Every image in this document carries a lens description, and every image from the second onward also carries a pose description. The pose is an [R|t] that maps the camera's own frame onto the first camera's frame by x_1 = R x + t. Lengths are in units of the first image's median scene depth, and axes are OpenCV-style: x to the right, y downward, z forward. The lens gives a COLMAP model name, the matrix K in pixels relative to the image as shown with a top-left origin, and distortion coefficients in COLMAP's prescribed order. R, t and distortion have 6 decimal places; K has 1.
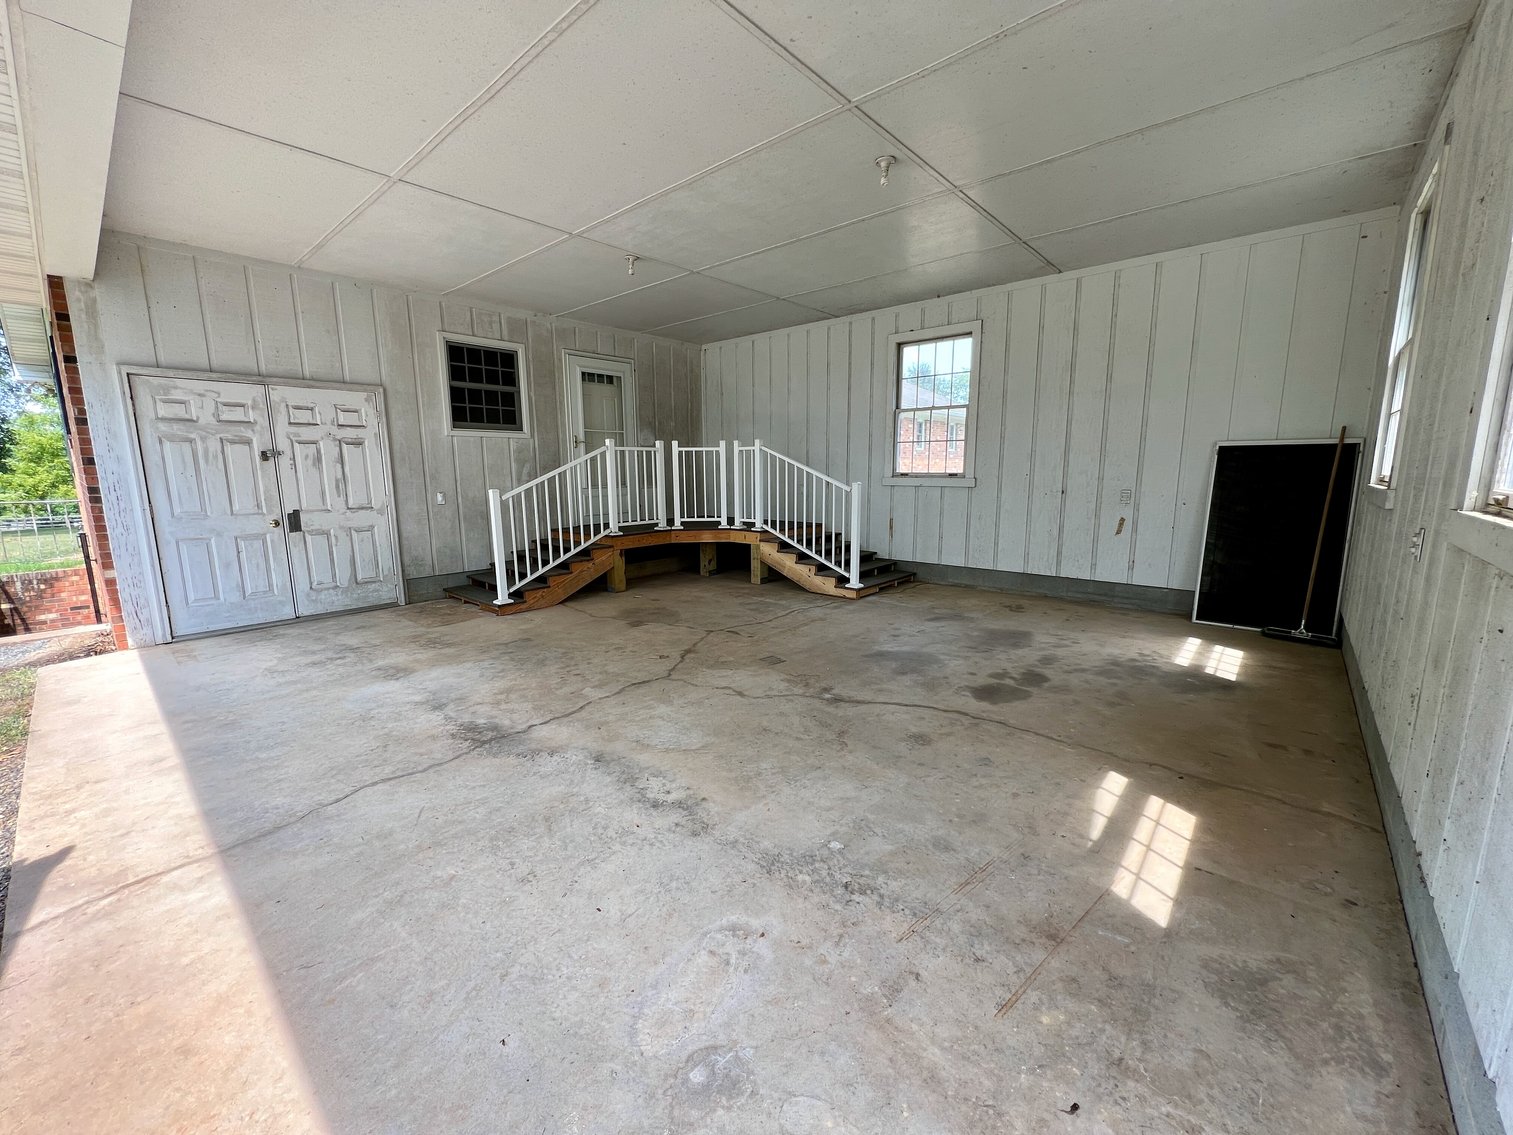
lens RADIAL K [[601.0, 0, 756.5], [0, 601.0, 567.5], [0, 0, 1]] dist [-0.001875, 0.000123]
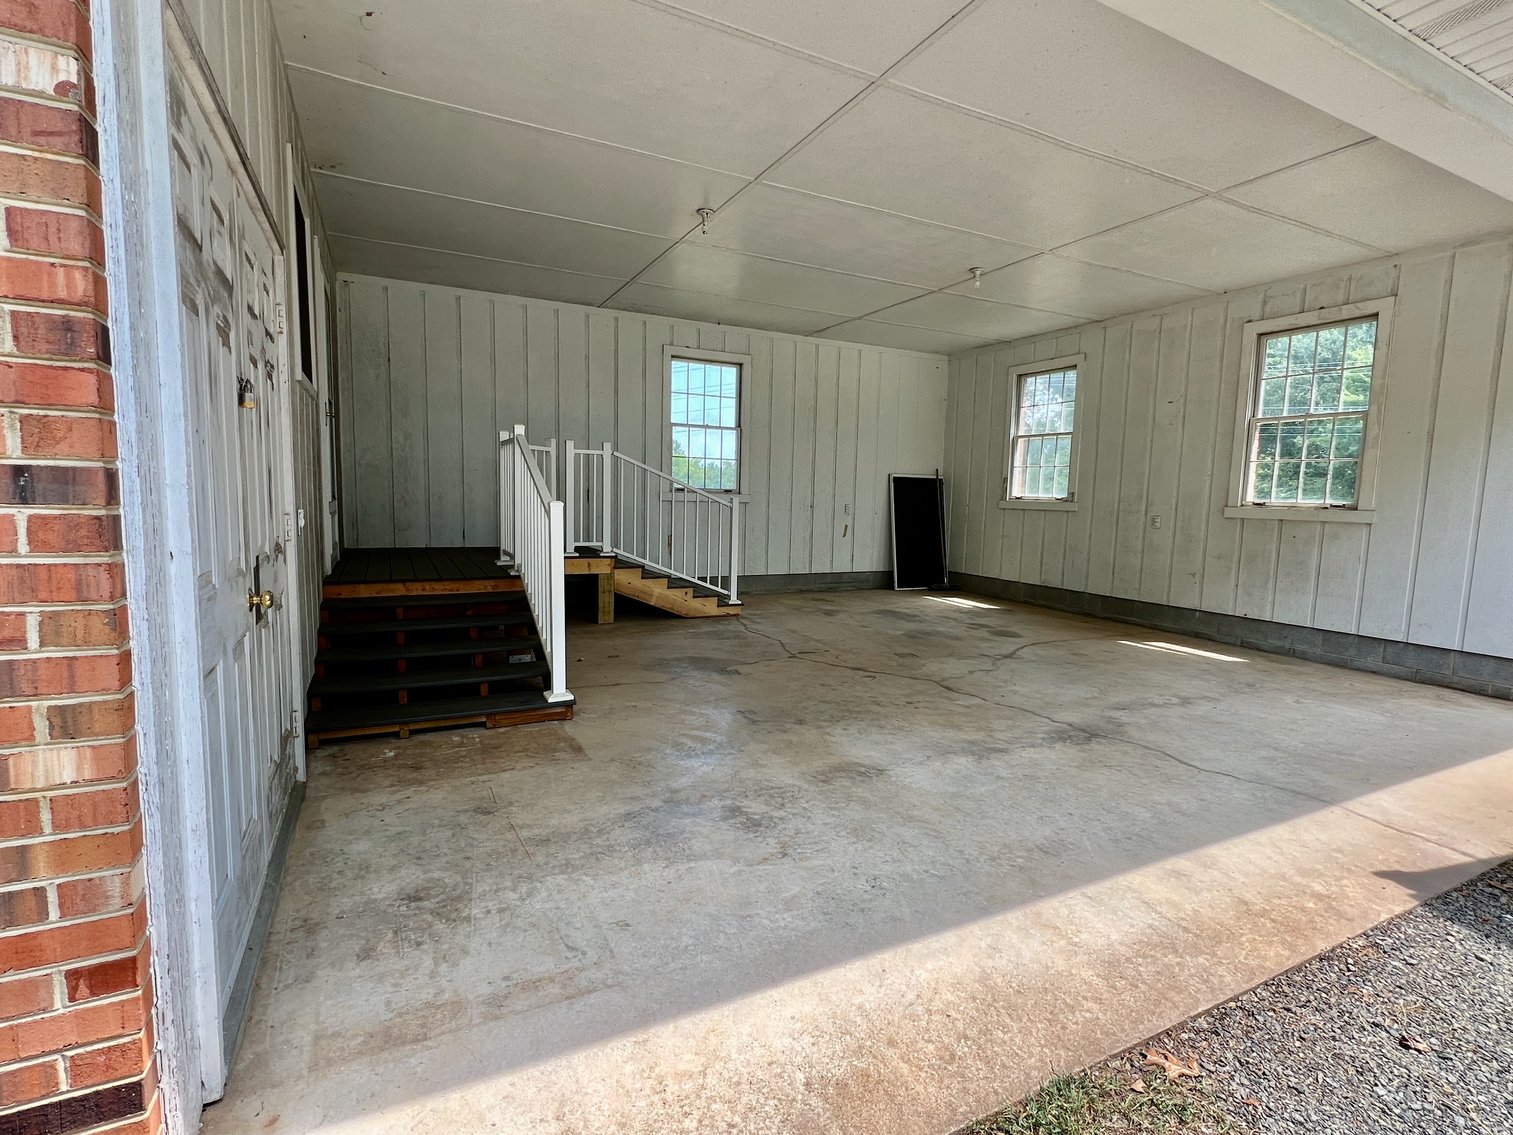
lens RADIAL K [[724.6, 0, 756.5], [0, 724.6, 567.5], [0, 0, 1]] dist [-0.005285, -0.000993]
pose [[0.372092, -0.076367, 0.925049, -1.362873], [0.125996, 0.991541, 0.031176, -0.085889], [-0.919605, 0.104952, 0.378566, 0.770503]]
